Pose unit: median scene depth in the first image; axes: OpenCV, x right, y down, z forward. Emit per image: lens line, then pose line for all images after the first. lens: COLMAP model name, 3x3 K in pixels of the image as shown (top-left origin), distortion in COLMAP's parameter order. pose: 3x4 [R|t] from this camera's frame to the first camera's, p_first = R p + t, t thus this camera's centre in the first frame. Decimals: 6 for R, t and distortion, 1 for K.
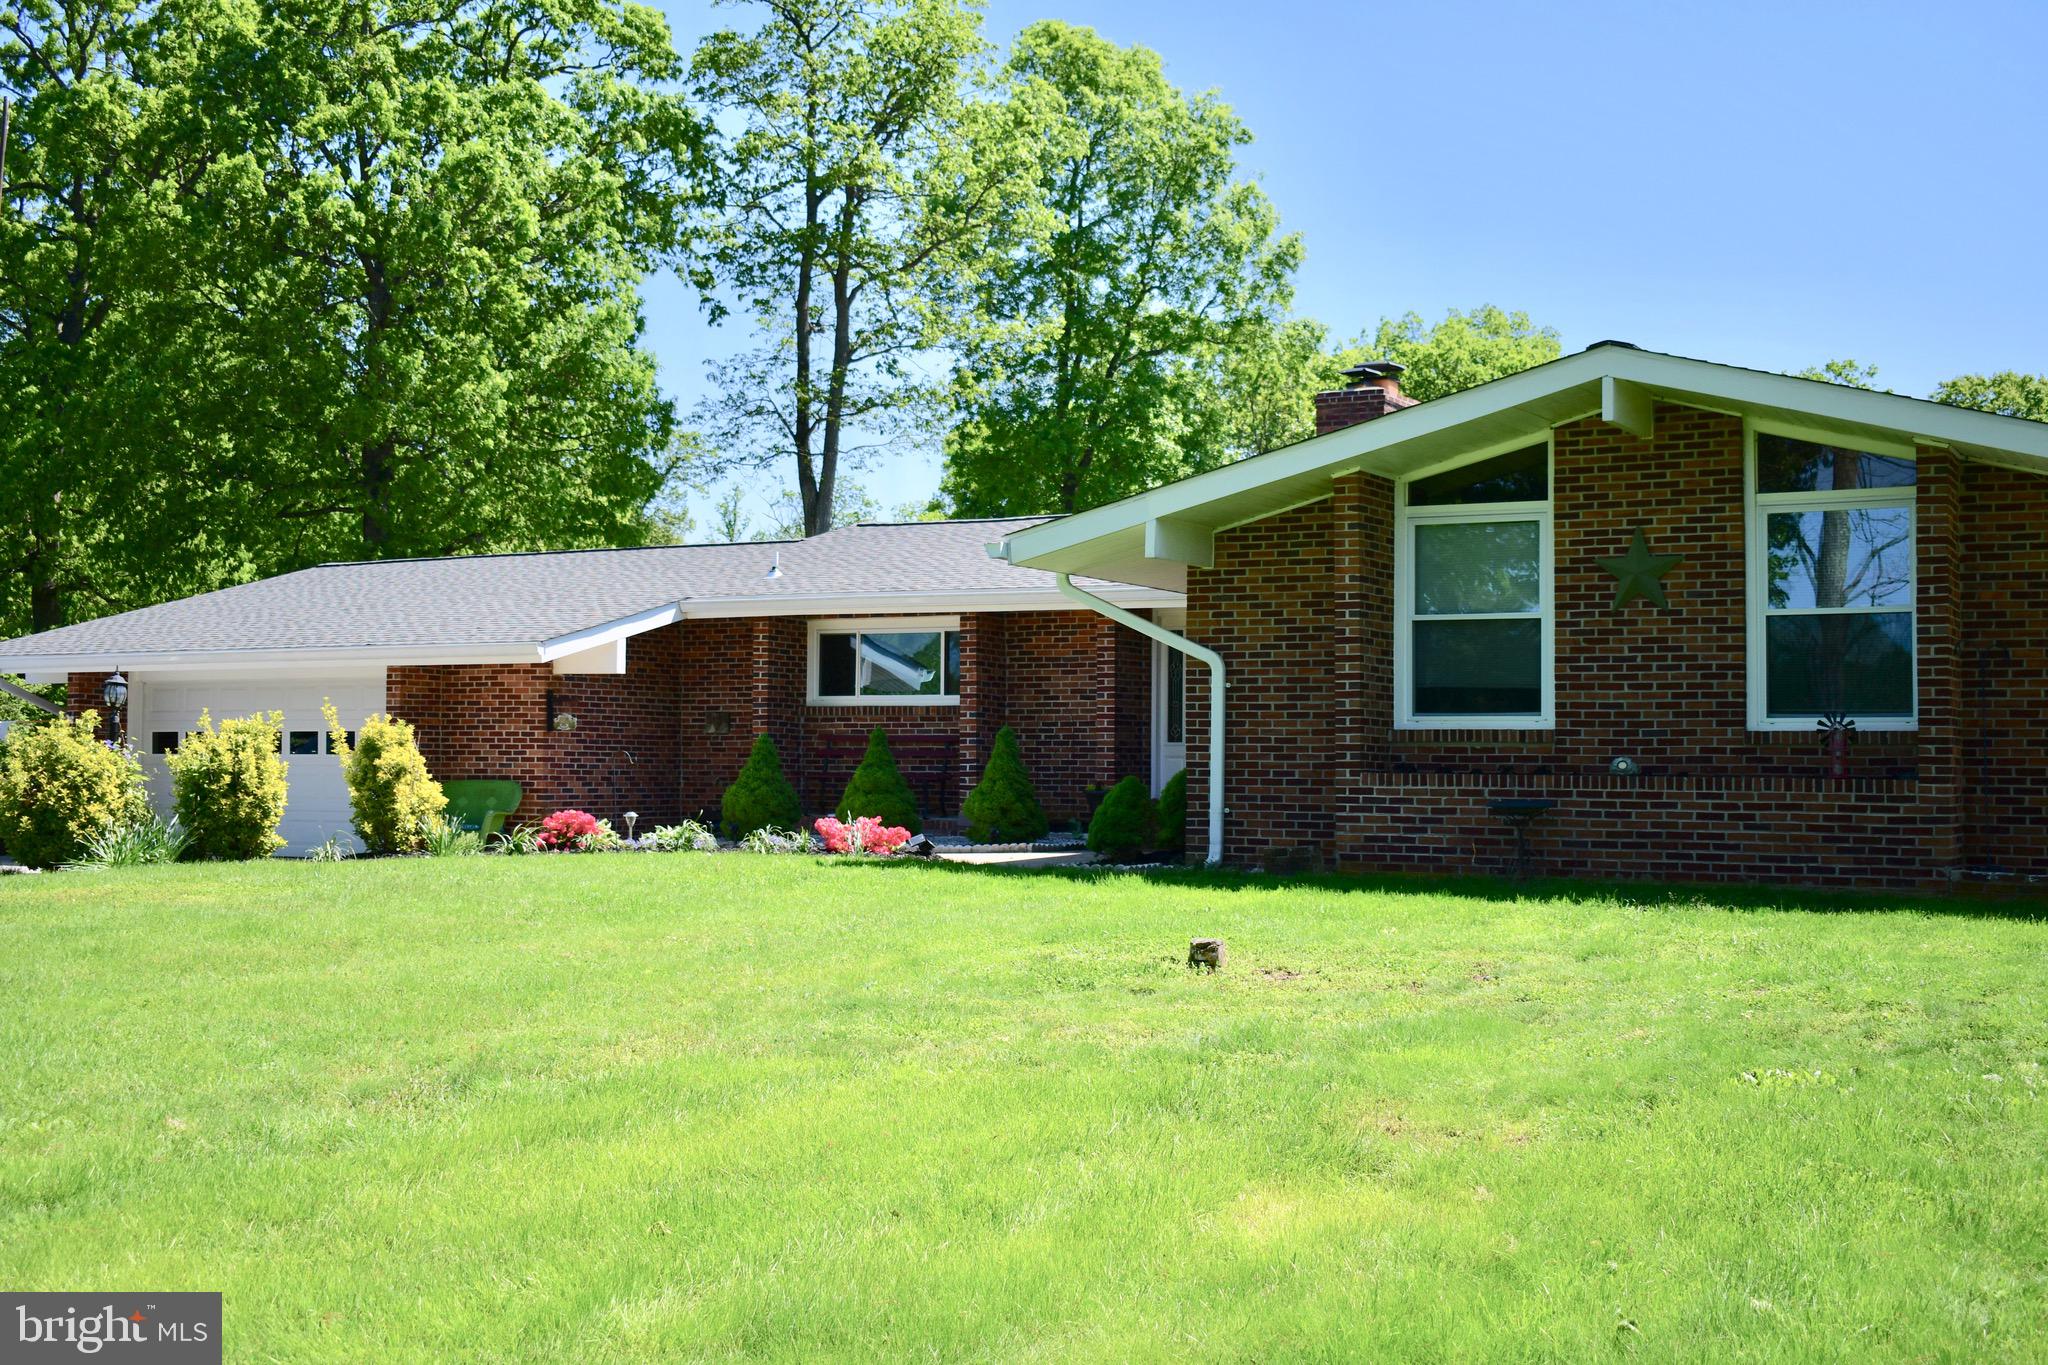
lens RADIAL K [[2401.6, 0, 1023.3], [0, 2401.6, 685.9], [0, 0, 1]] dist [-0.055924, 0.000000]
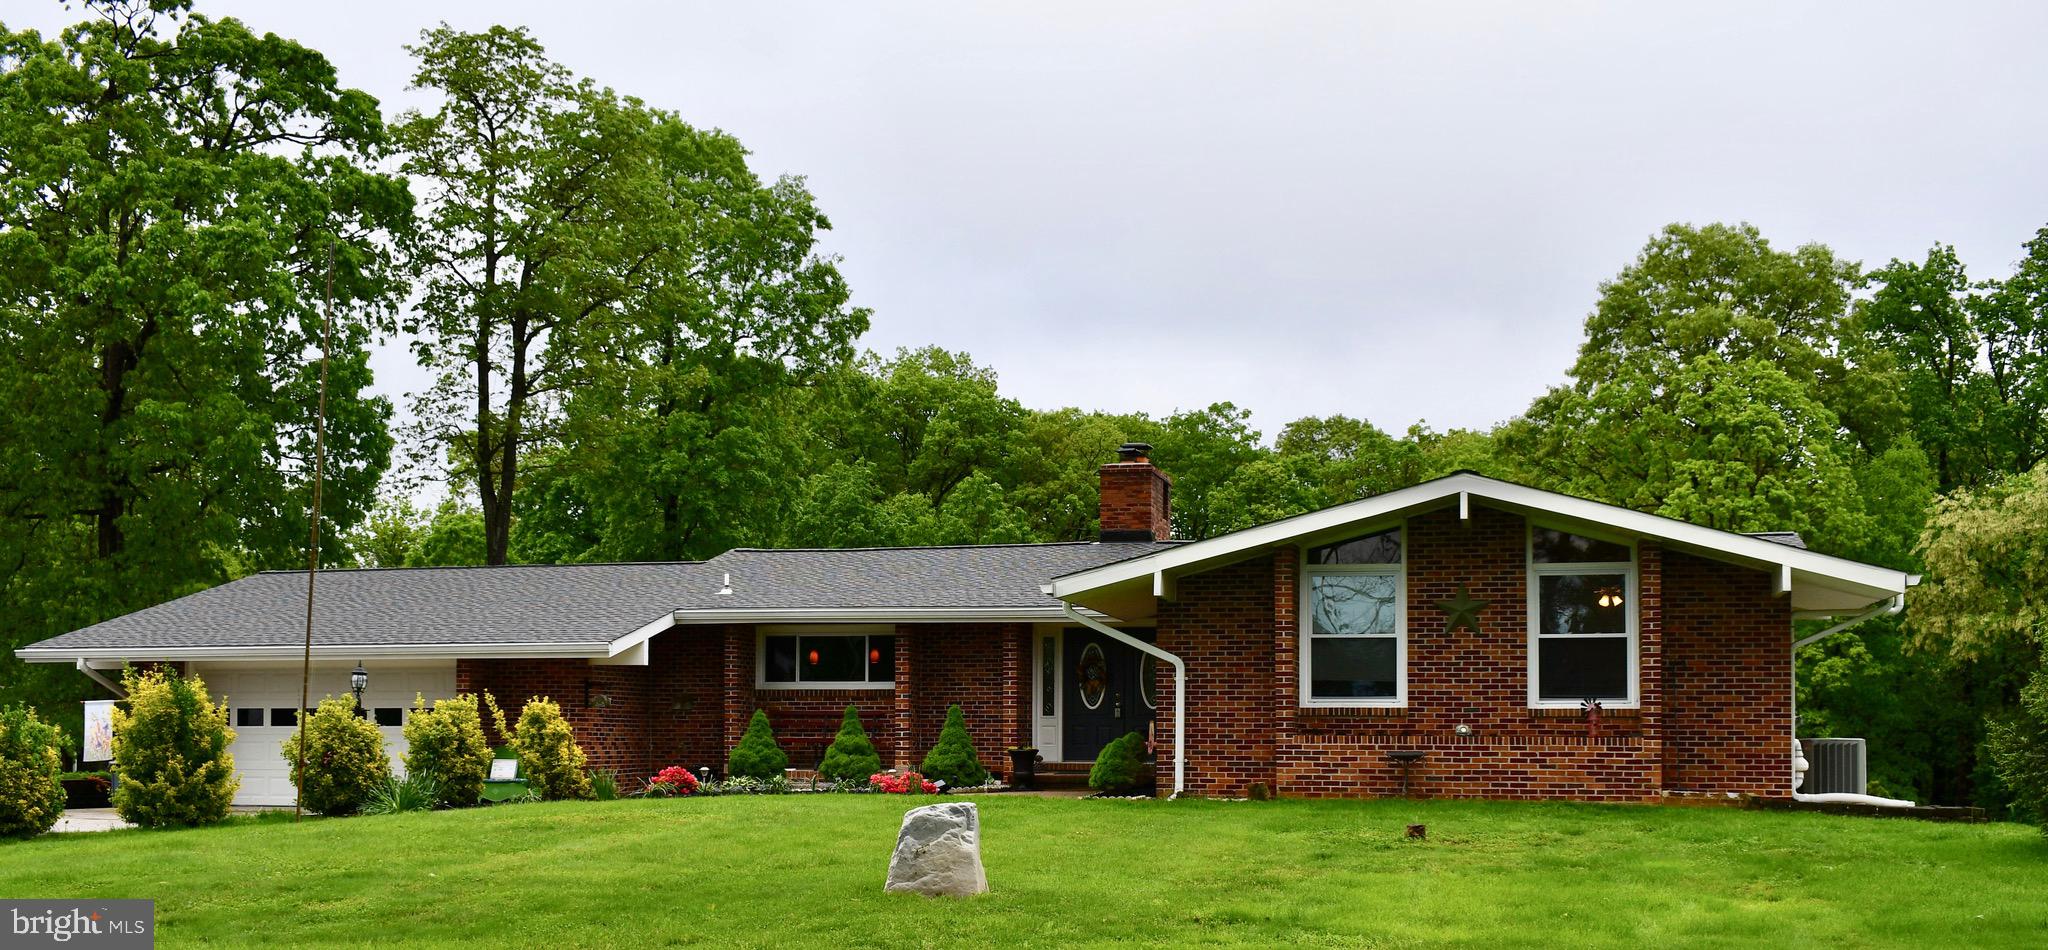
lens RADIAL K [[2073.9, 0, 1025.0], [0, 2073.9, 469.9], [0, 0, 1]] dist [0.021007, 0.000000]
pose [[0.971734, 0.027447, 0.234476, -0.282709], [-0.005081, 0.995420, -0.095464, -0.004827], [-0.236022, 0.091575, 0.967423, -0.232070]]
